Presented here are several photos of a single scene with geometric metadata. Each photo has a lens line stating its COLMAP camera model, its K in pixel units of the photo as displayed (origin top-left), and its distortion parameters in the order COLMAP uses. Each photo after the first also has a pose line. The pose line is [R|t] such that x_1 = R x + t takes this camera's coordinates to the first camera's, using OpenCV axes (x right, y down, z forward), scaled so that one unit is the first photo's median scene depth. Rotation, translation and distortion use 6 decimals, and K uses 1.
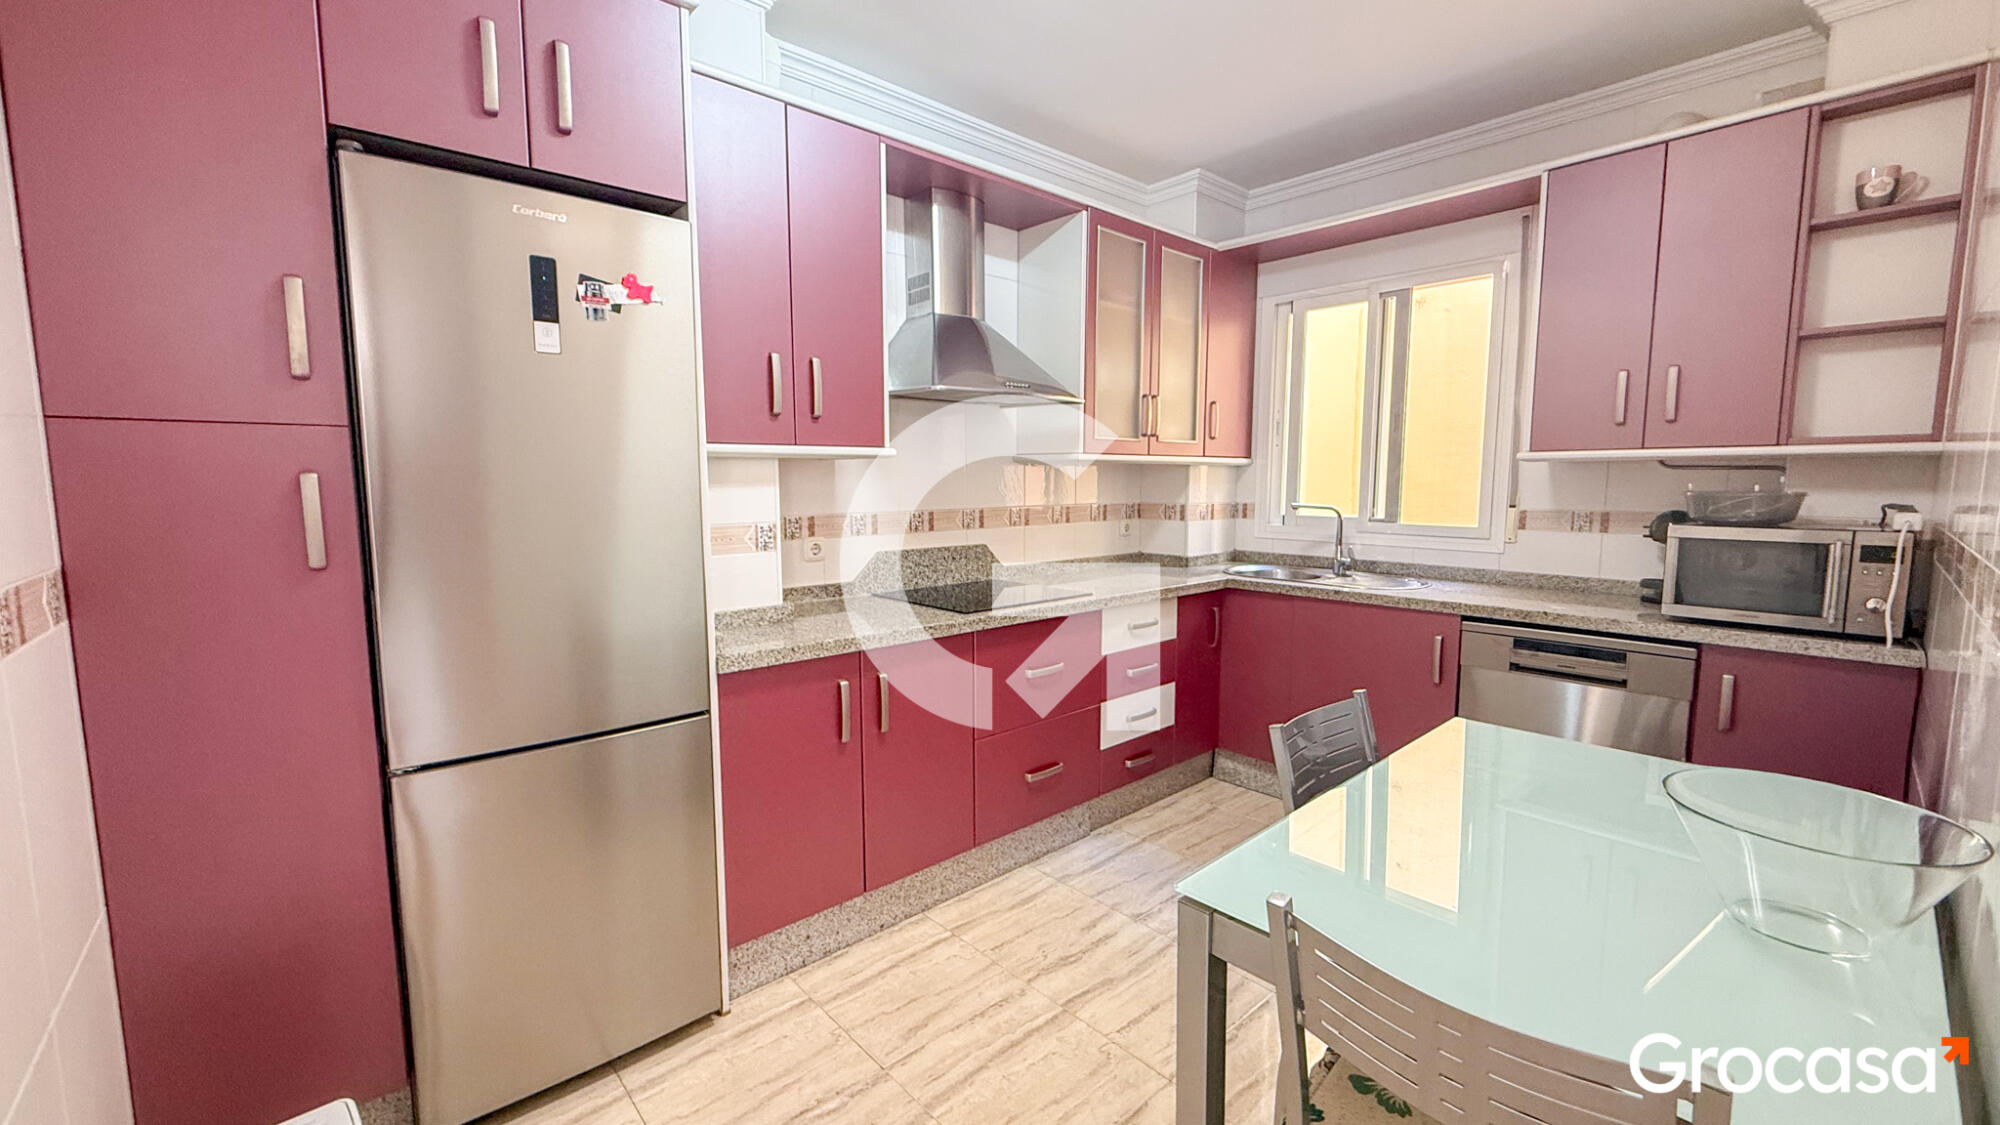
lens RADIAL K [[792.2, 0, 998.0], [0, 792.2, 567.7], [0, 0, 1]] dist [0.000756, -0.000403]
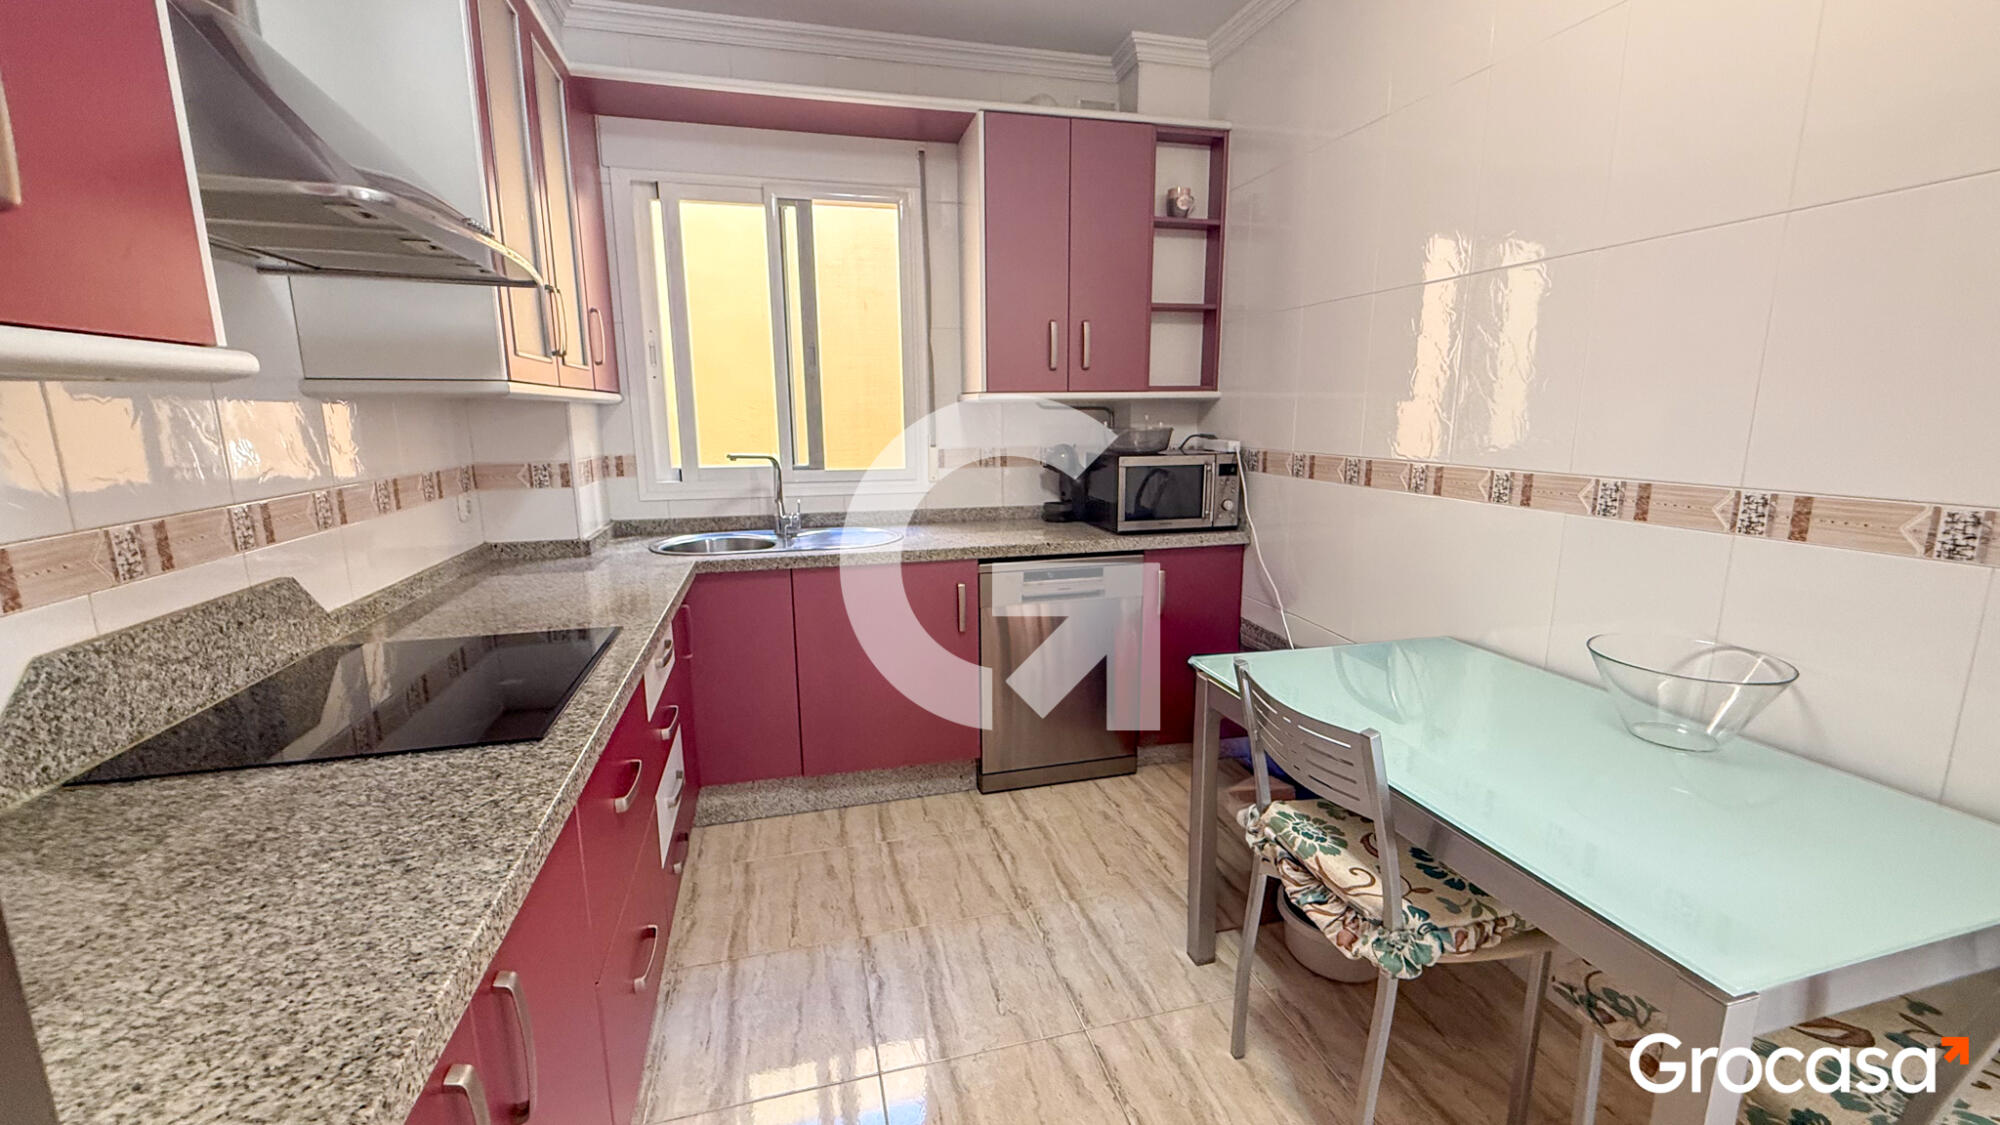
lens RADIAL K [[792.2, 0, 992.1], [0, 792.2, 566.1], [0, 0, 1]] dist [0.000756, -0.000403]
pose [[0.457180, -0.172753, 0.872435, -0.319491], [0.108189, 0.984471, 0.138244, -0.077055], [-0.882769, 0.031186, 0.468770, 0.607027]]
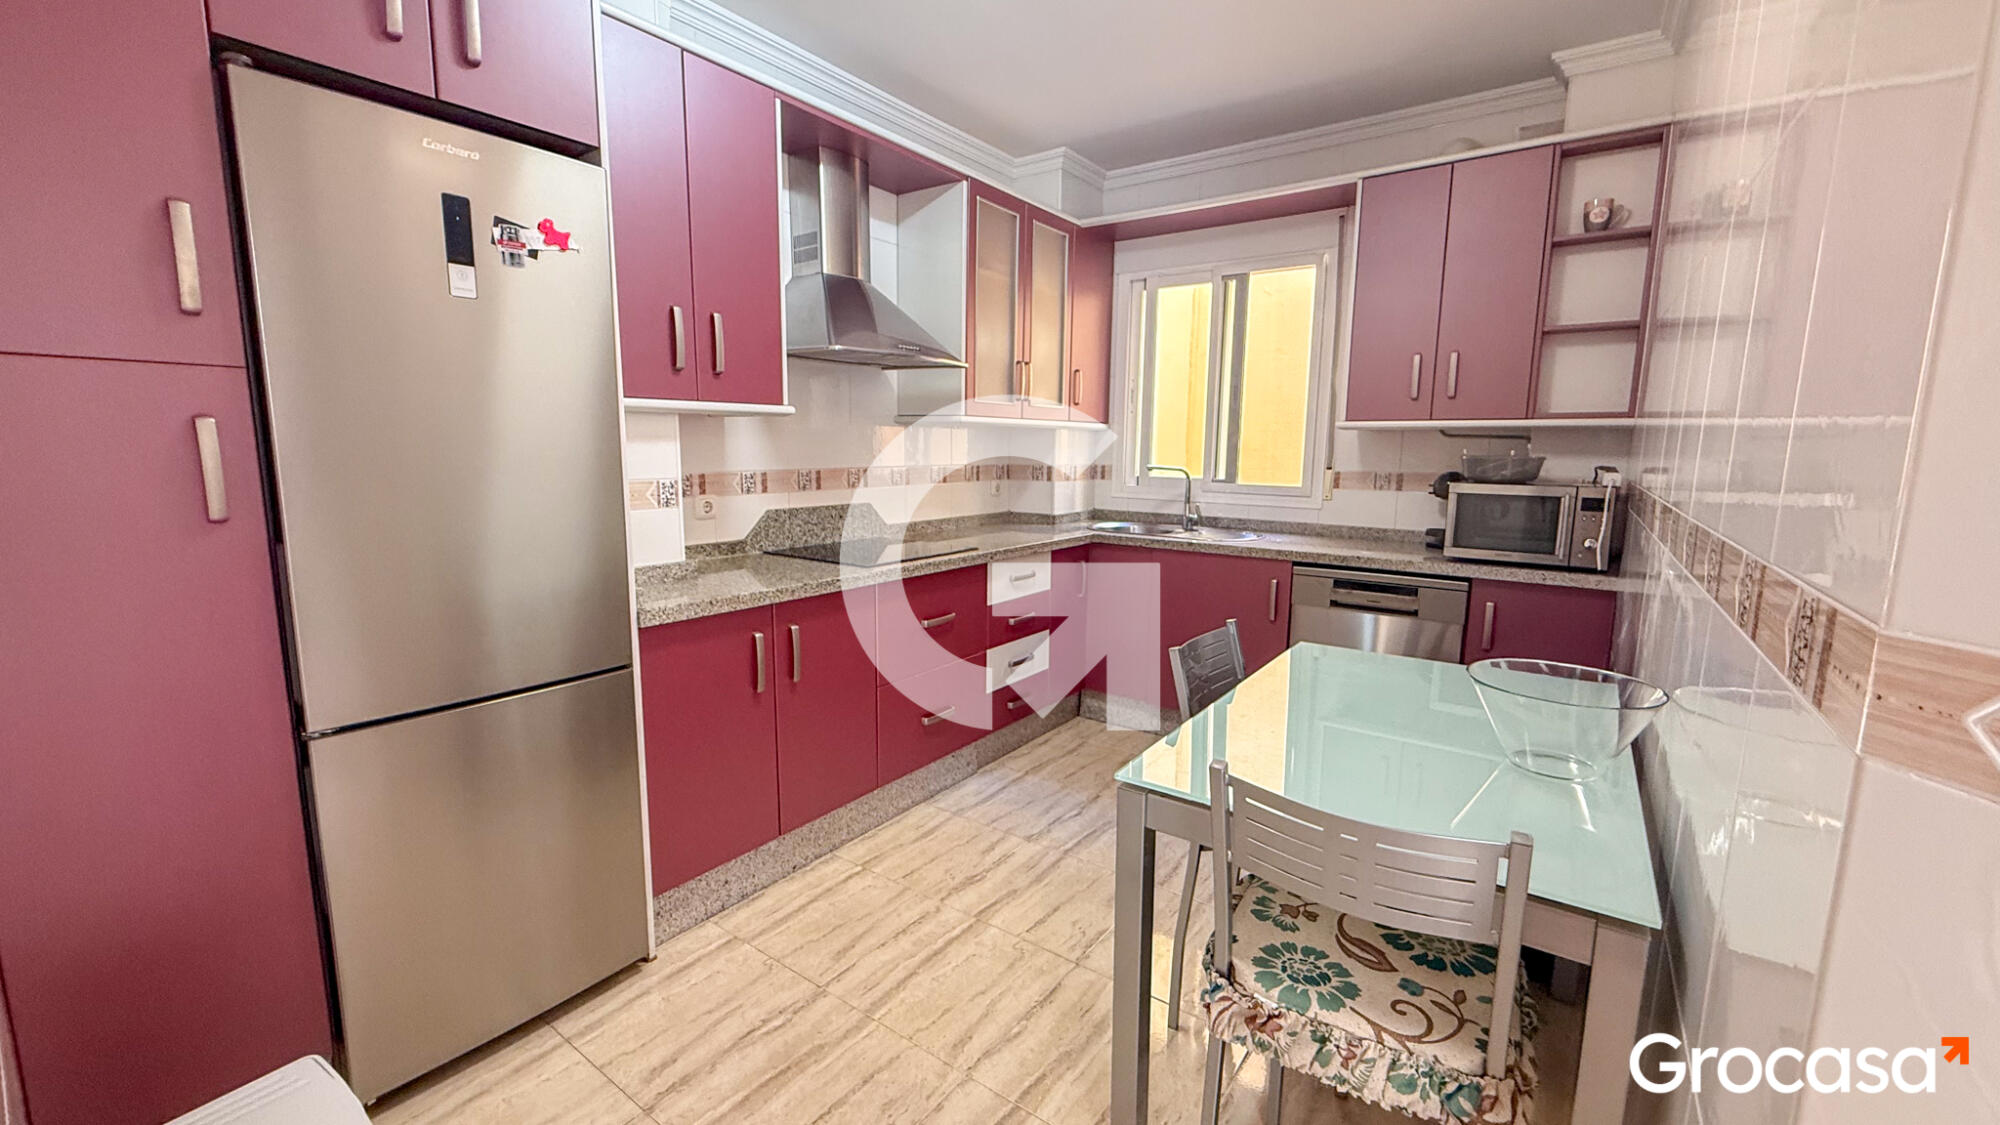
lens RADIAL K [[792.2, 0, 997.3], [0, 792.2, 567.7], [0, 0, 1]] dist [0.000756, -0.000403]
pose [[0.978754, -0.020045, 0.204054, -0.092138], [0.011187, 0.998948, 0.044472, 0.014983], [-0.204731, -0.041244, 0.977949, -0.060772]]
